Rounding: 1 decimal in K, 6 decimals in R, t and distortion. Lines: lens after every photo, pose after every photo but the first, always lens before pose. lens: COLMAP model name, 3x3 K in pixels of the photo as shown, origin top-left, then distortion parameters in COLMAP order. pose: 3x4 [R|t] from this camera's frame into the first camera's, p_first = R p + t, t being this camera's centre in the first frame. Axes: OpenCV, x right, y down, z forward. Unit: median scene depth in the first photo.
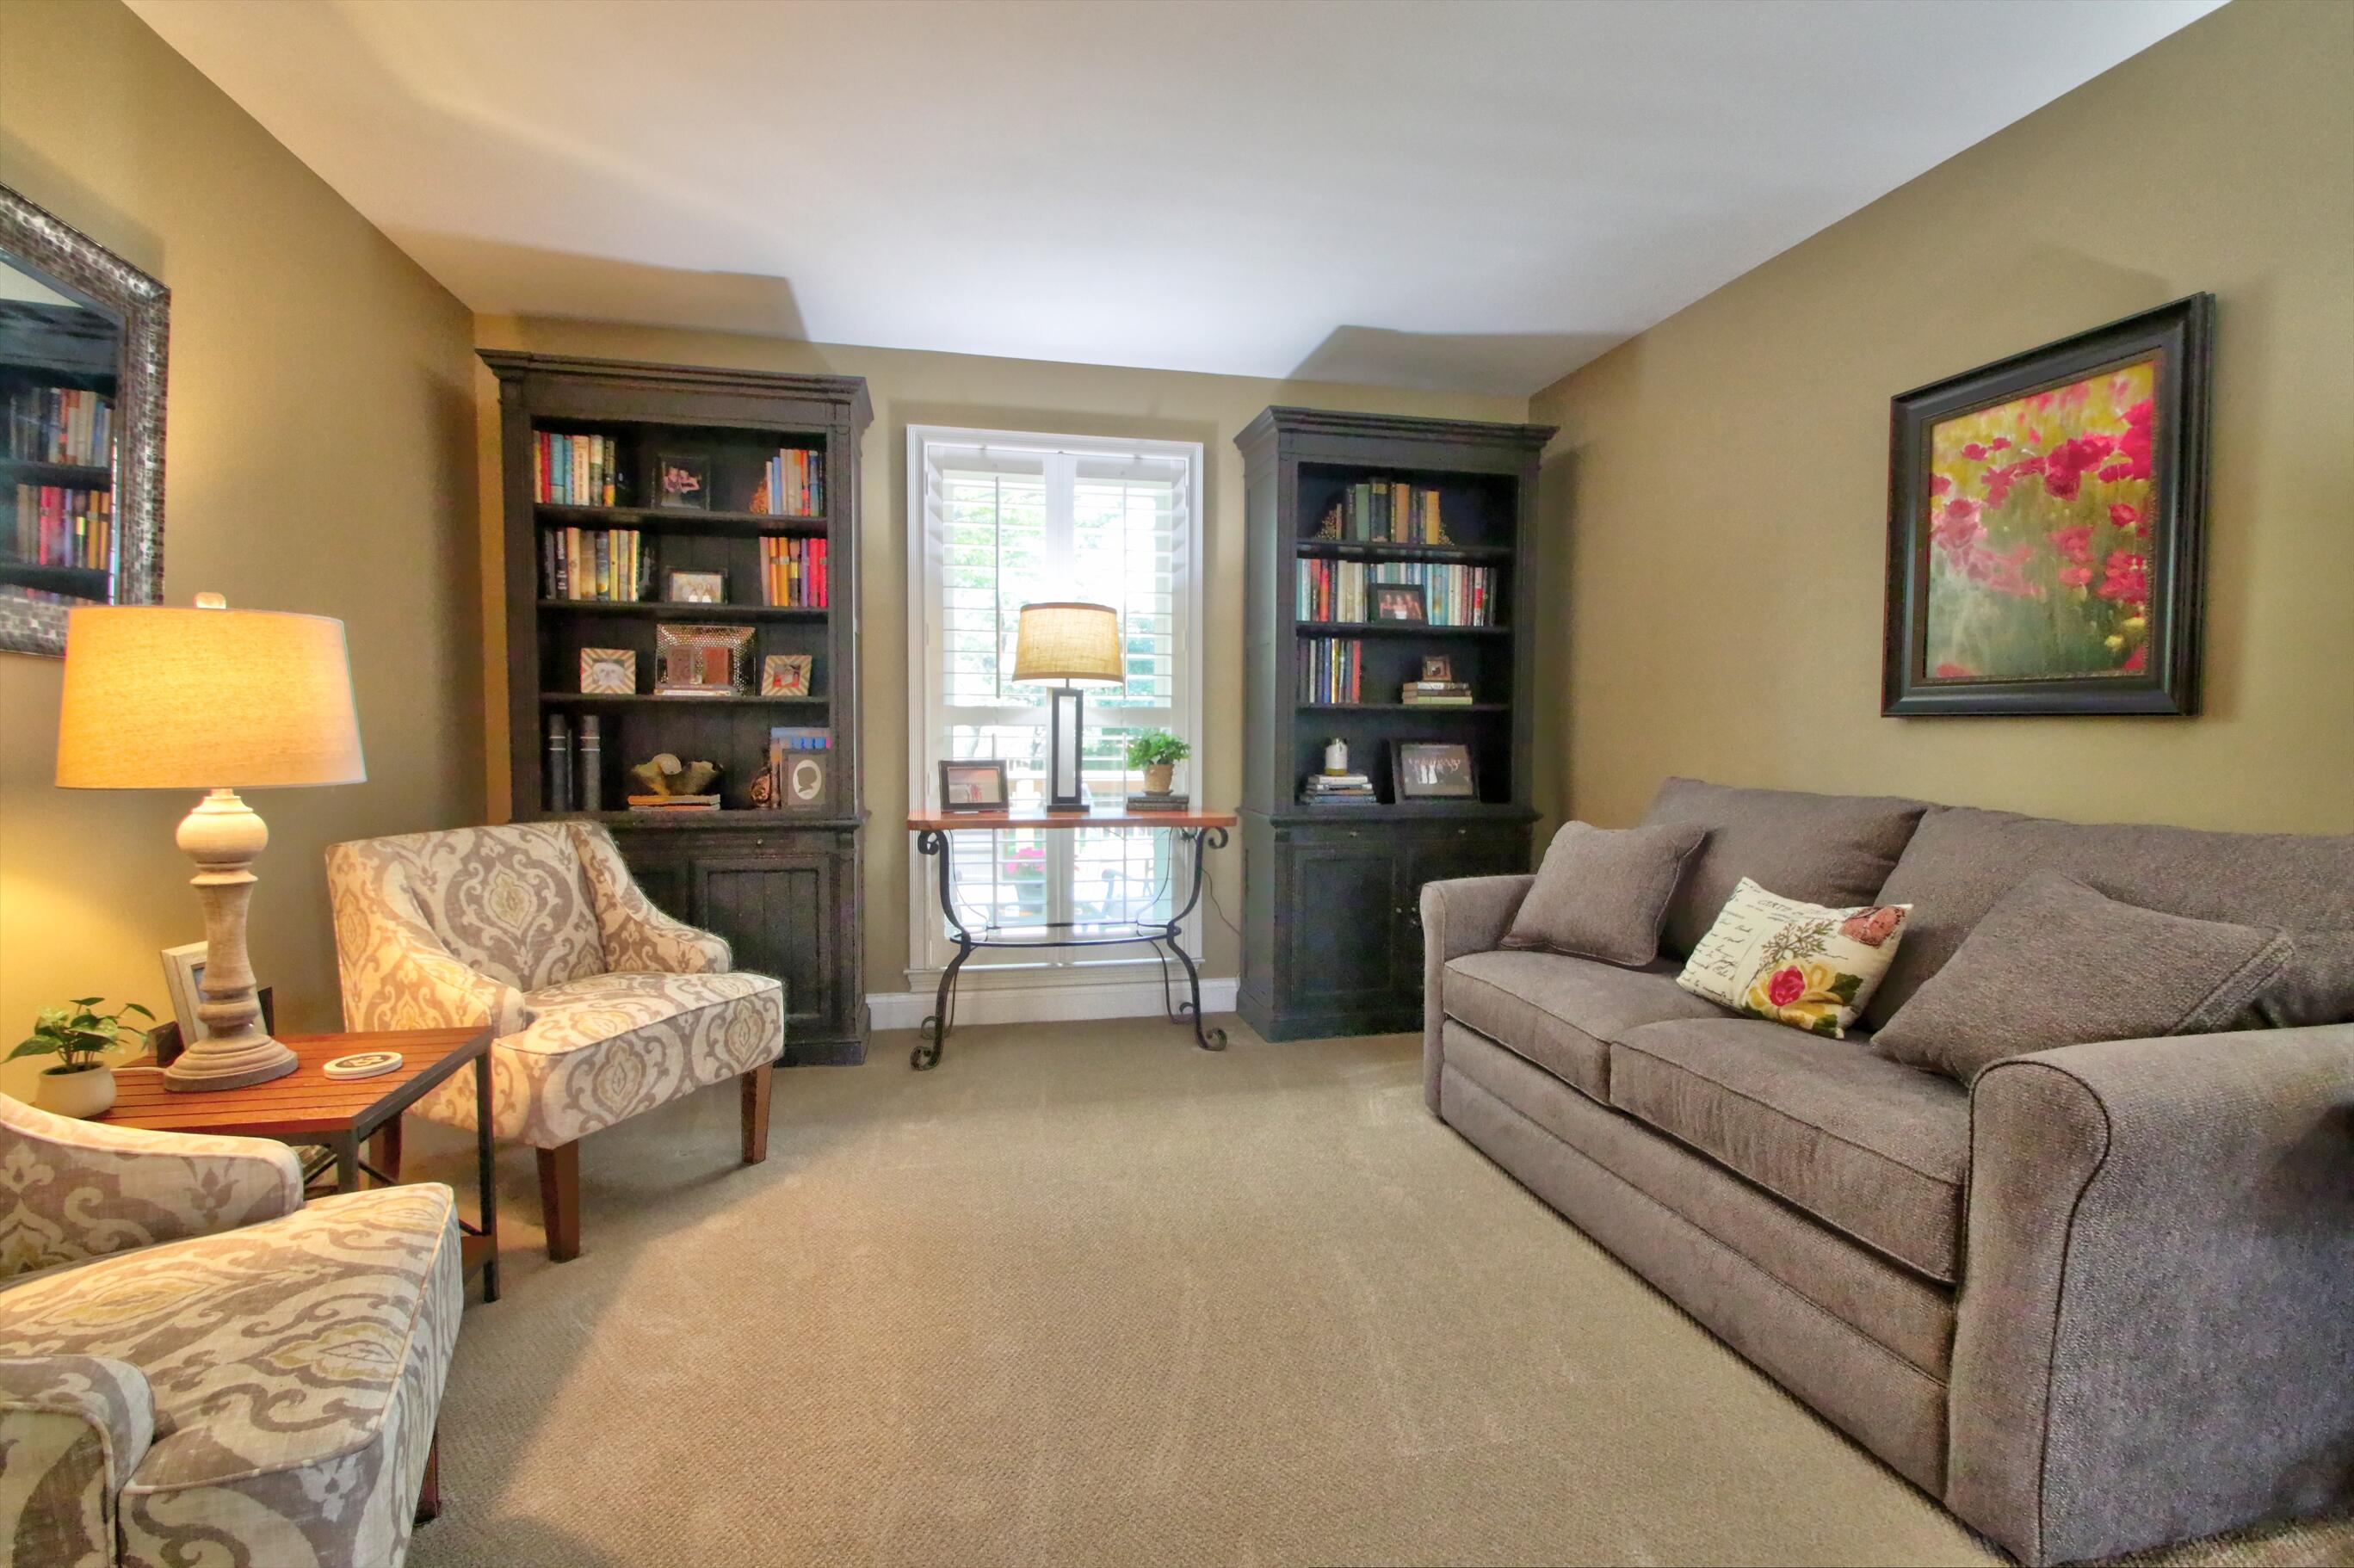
lens RADIAL K [[1080.2, 0, 1172.4], [0, 1080.2, 785.6], [0, 0, 1]] dist [0.006338, -0.013304]
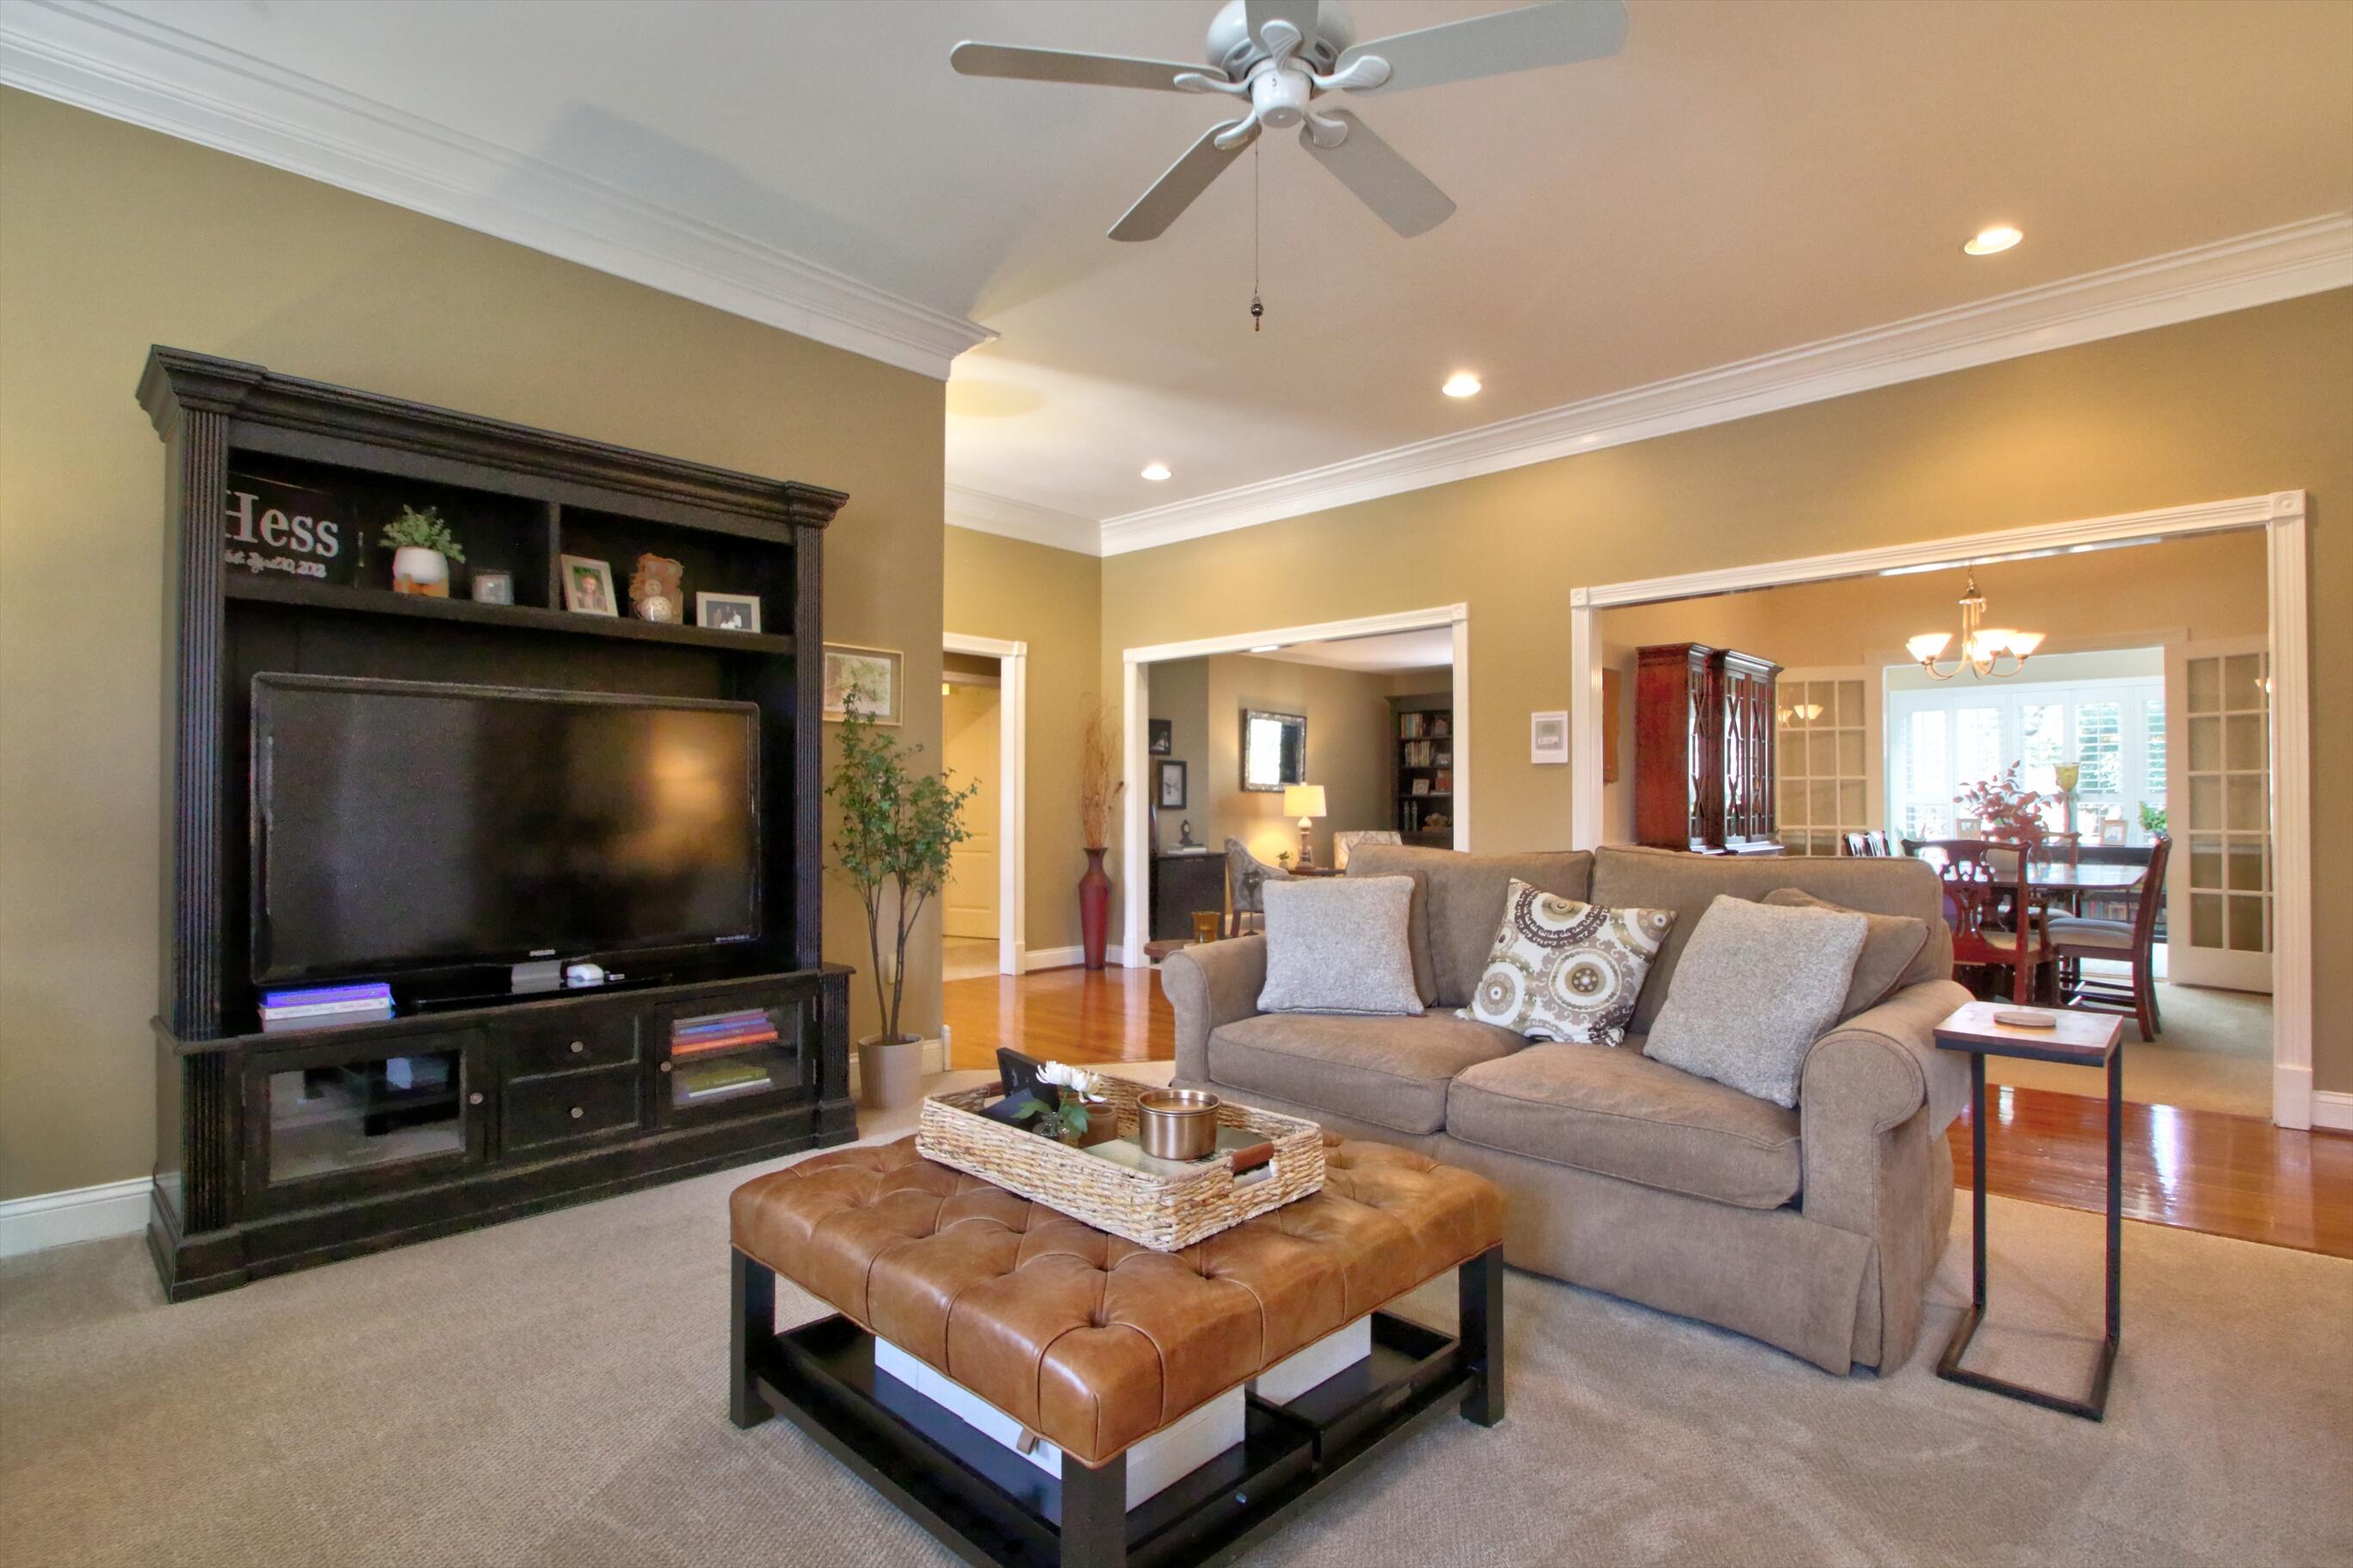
lens RADIAL K [[1142.1, 0, 1183.9], [0, 1142.1, 781.4], [0, 0, 1]] dist [-0.013873, -0.000680]
pose [[0.560781, -0.024703, -0.827596, 1.837983], [-0.035254, 0.997936, -0.053675, 0.079847], [0.827213, 0.059276, 0.558753, -1.424097]]
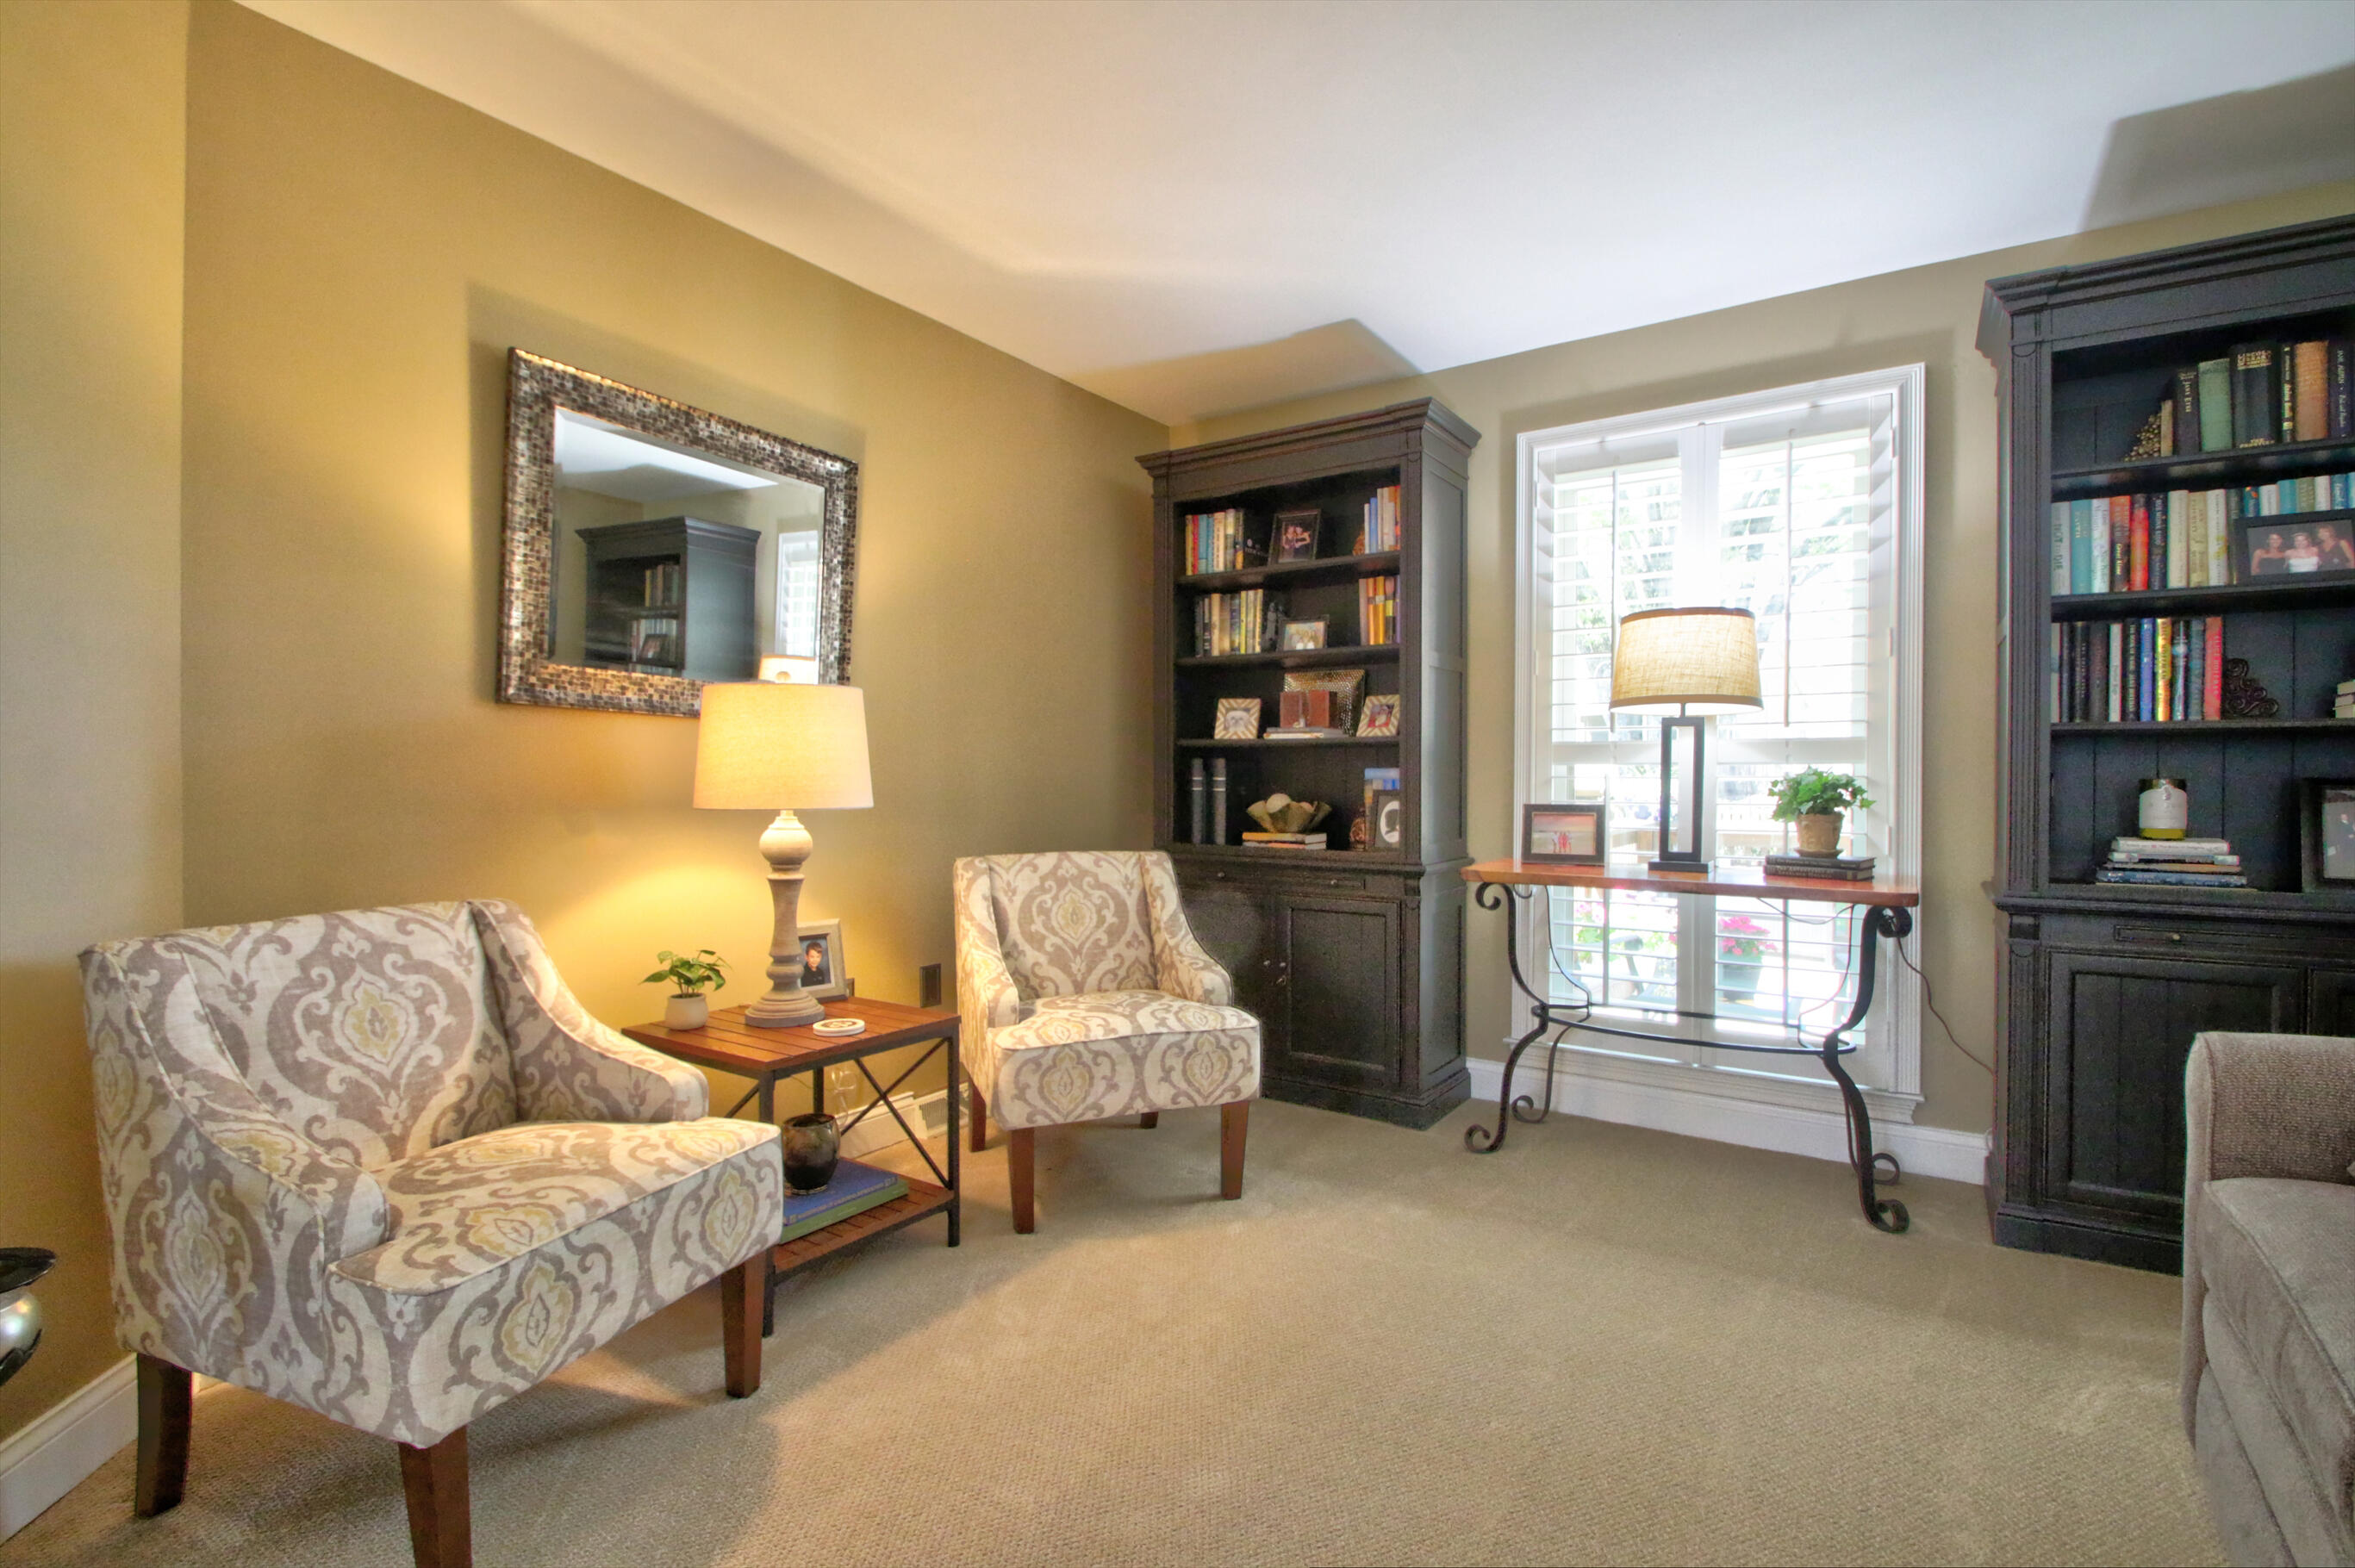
lens RADIAL K [[1080.6, 0, 1177.7], [0, 1080.6, 783.7], [0, 0, 1]] dist [0.006338, -0.013304]
pose [[0.687000, 0.001952, -0.726655, 0.240391], [-0.033471, 0.999020, -0.028961, -0.005038], [0.725886, 0.044218, 0.686392, 0.198609]]
